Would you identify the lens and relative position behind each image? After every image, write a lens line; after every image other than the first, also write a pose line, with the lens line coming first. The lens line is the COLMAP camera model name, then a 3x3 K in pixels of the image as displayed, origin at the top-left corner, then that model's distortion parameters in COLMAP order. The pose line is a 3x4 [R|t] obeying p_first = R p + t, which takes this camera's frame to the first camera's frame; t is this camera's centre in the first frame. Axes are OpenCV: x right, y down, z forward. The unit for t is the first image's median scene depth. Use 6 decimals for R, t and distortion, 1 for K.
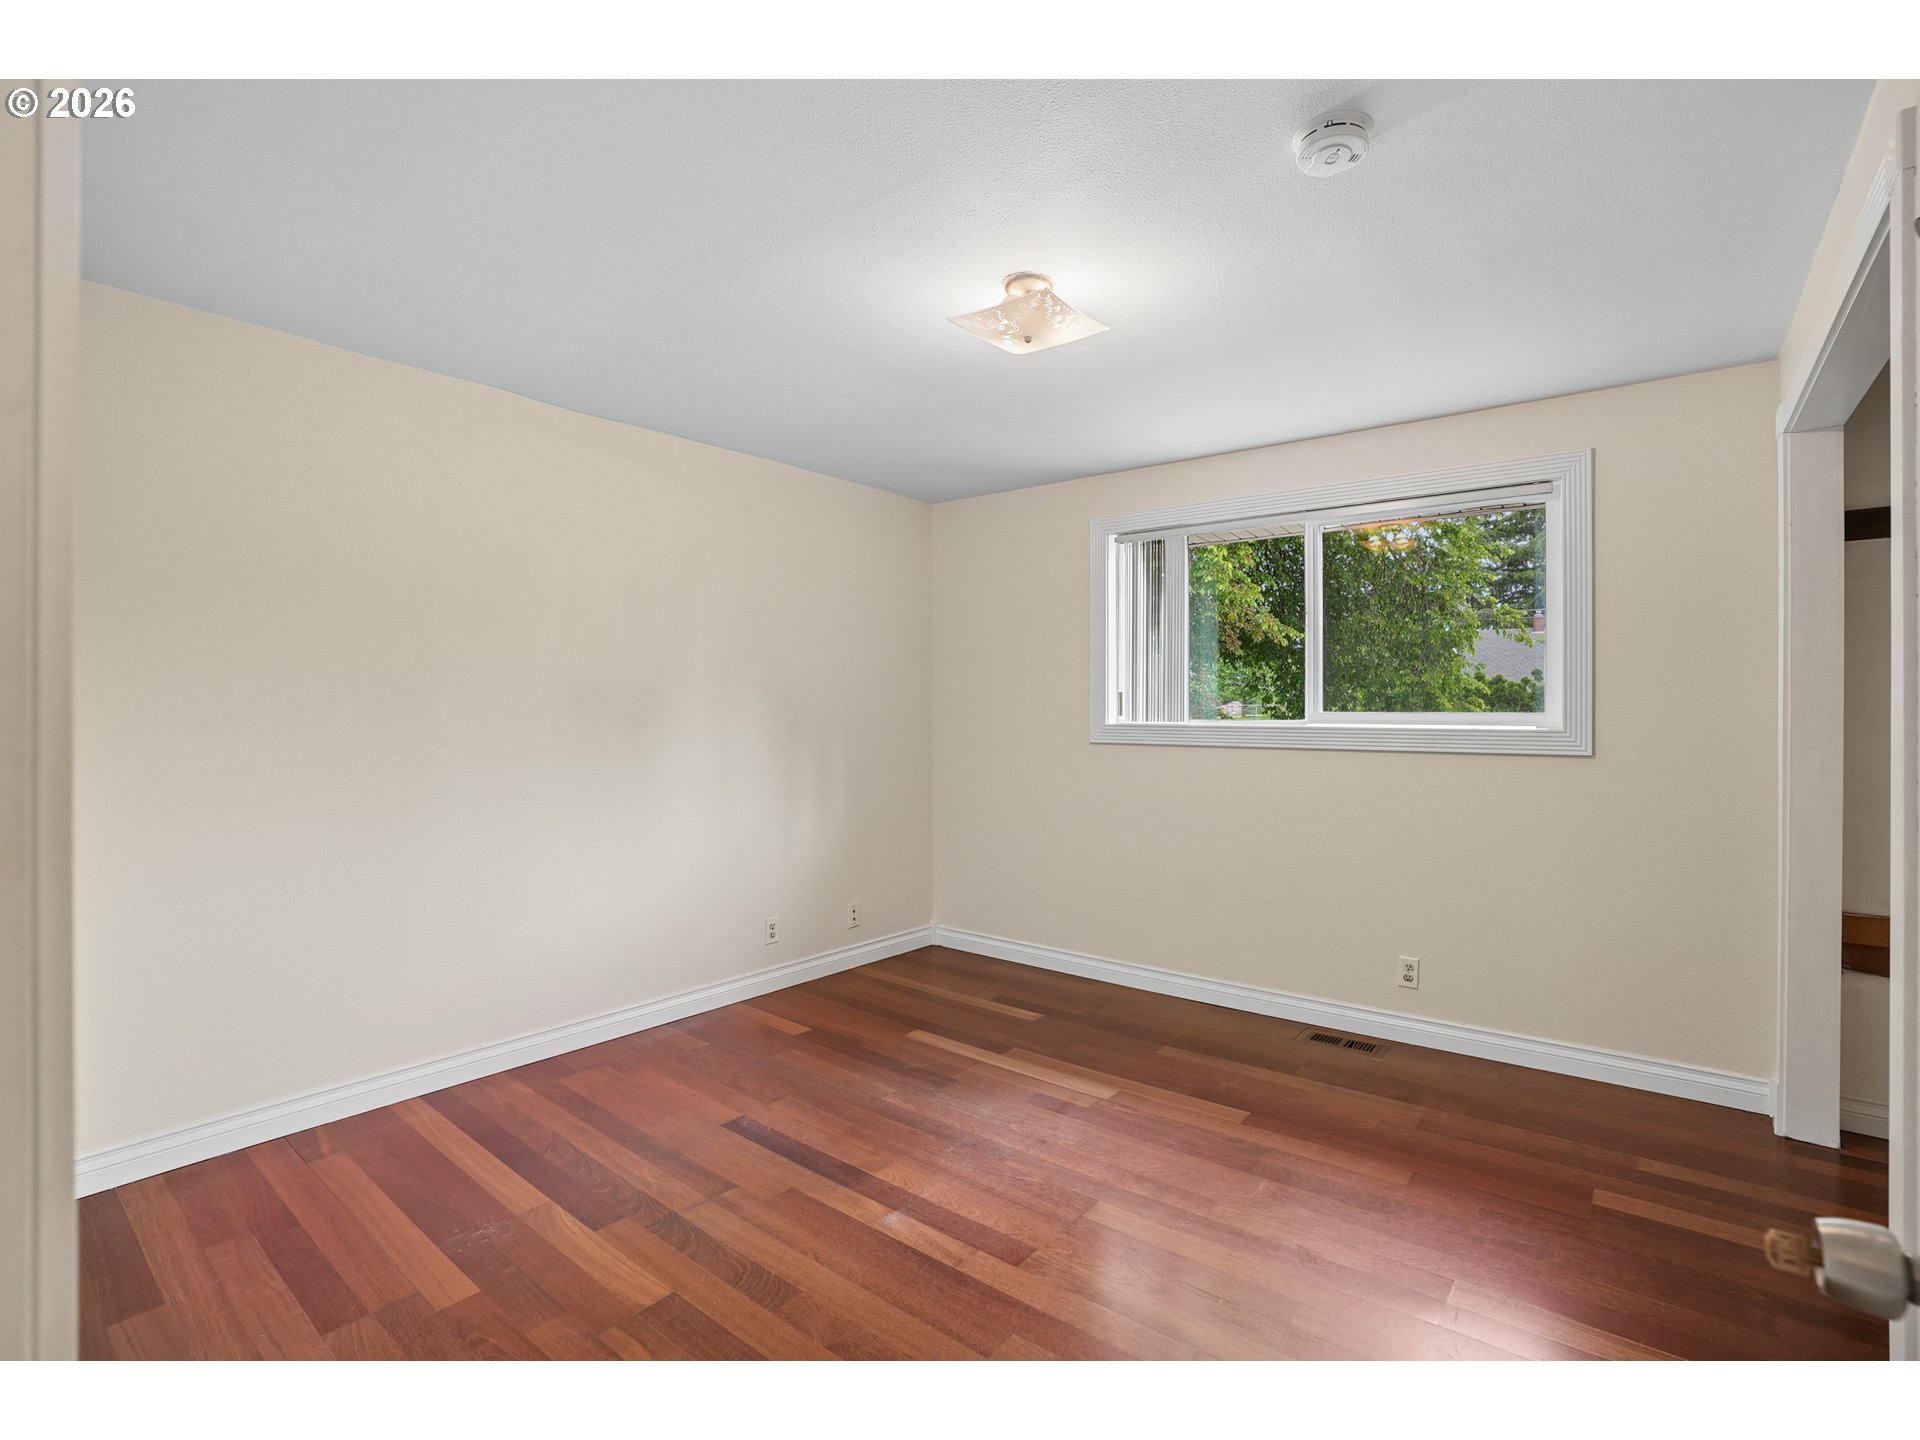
lens RADIAL K [[893.8, 0, 961.7], [0, 893.8, 705.3], [0, 0, 1]] dist [-0.069207, 0.027526]
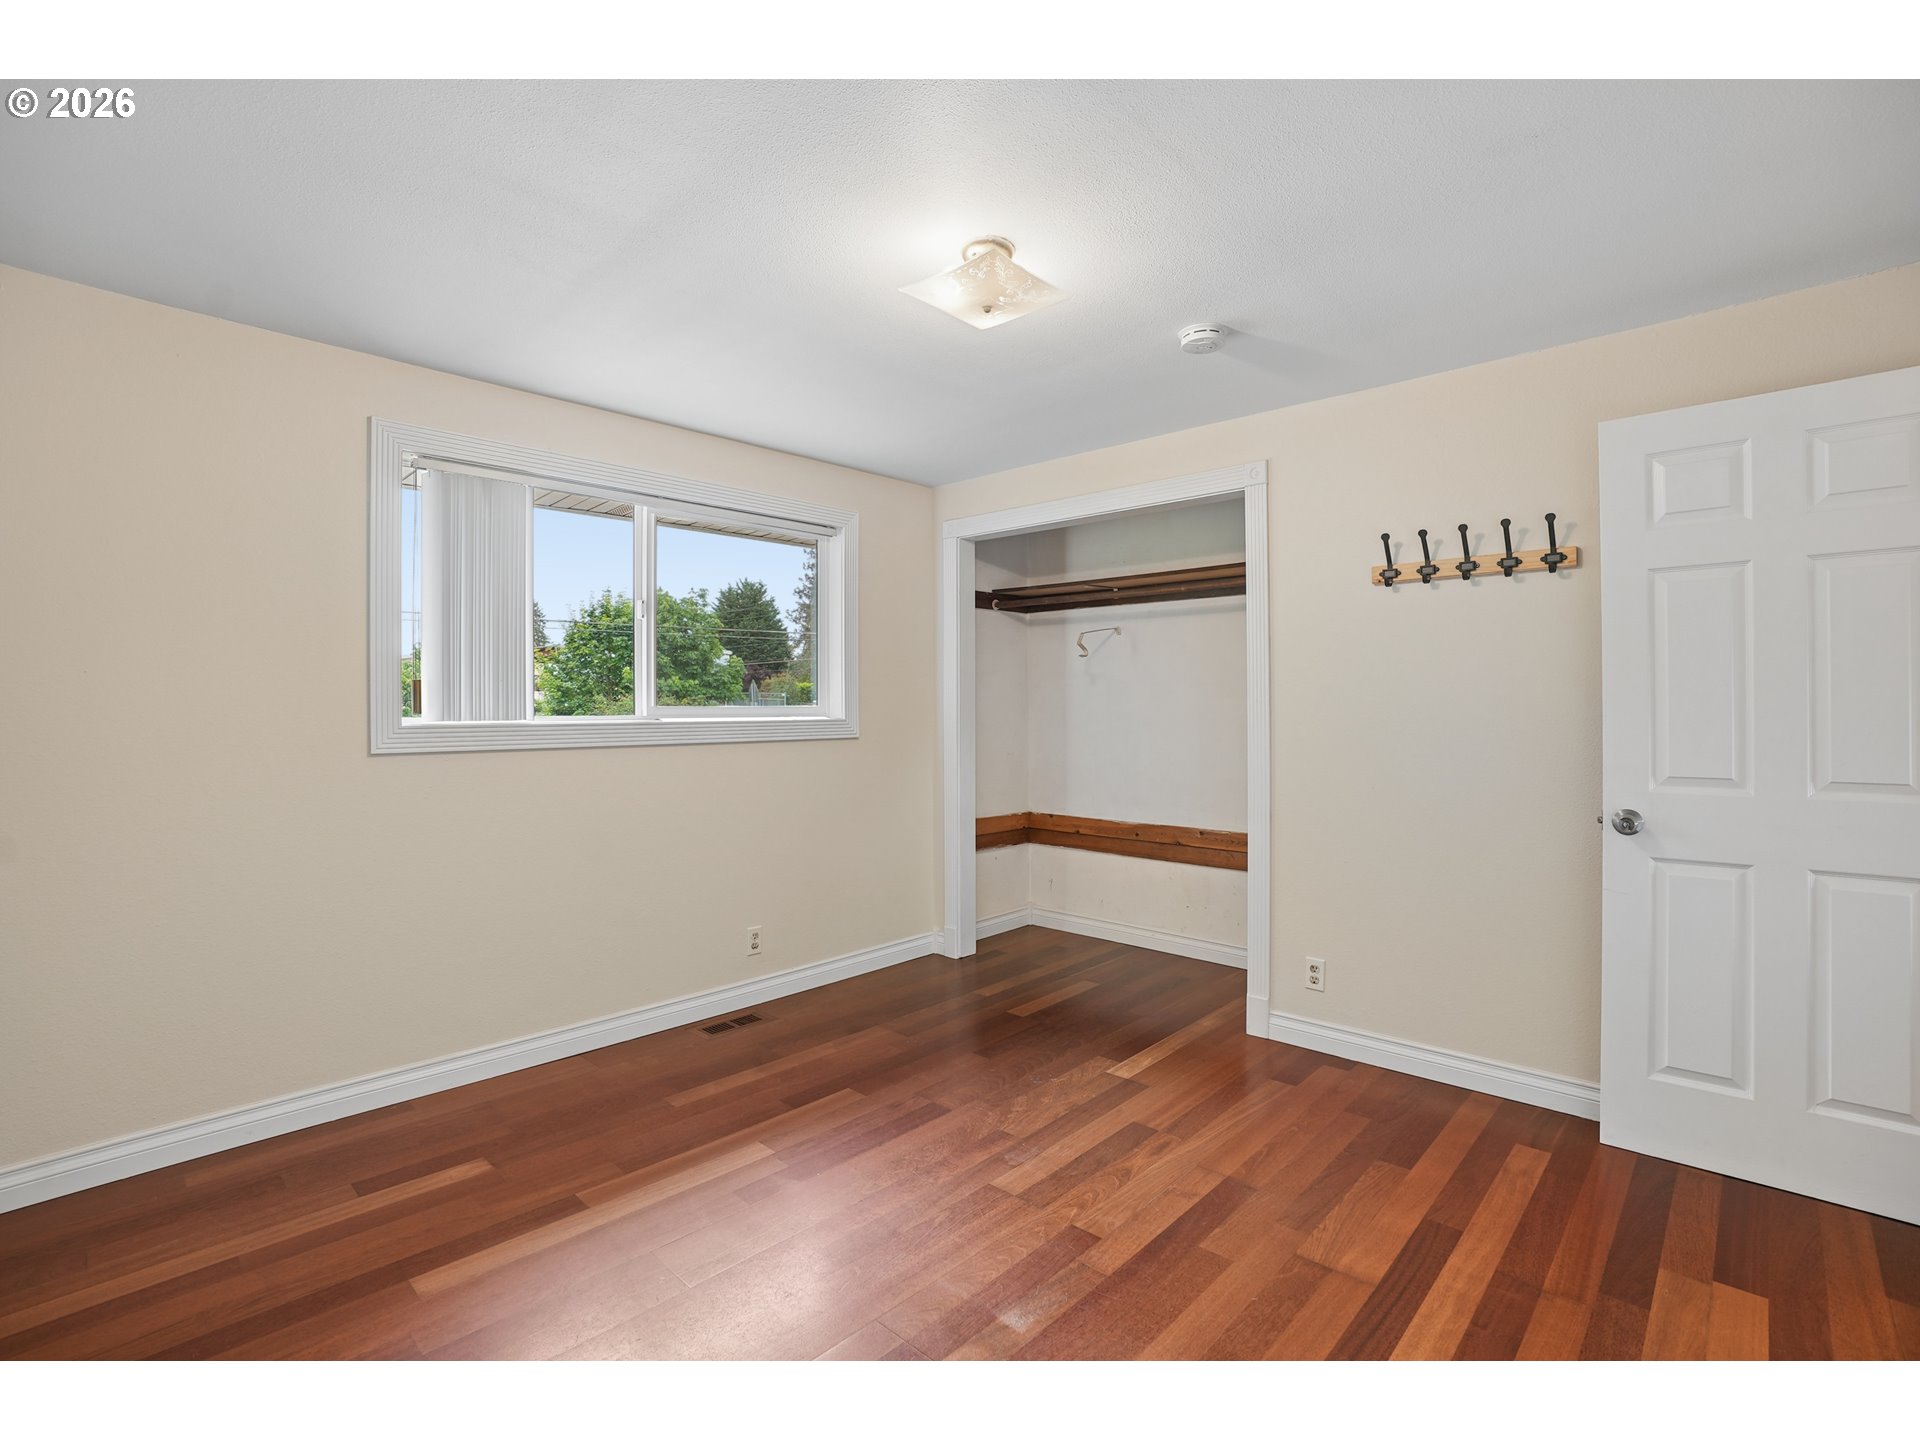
lens RADIAL K [[893.8, 0, 961.7], [0, 893.8, 705.3], [0, 0, 1]] dist [-0.069207, 0.027526]
pose [[0.084677, -0.000593, 0.996408, -0.582212], [0.000786, 1.000000, 0.000528, 0.006858], [-0.996408, 0.000739, 0.084677, 0.639362]]
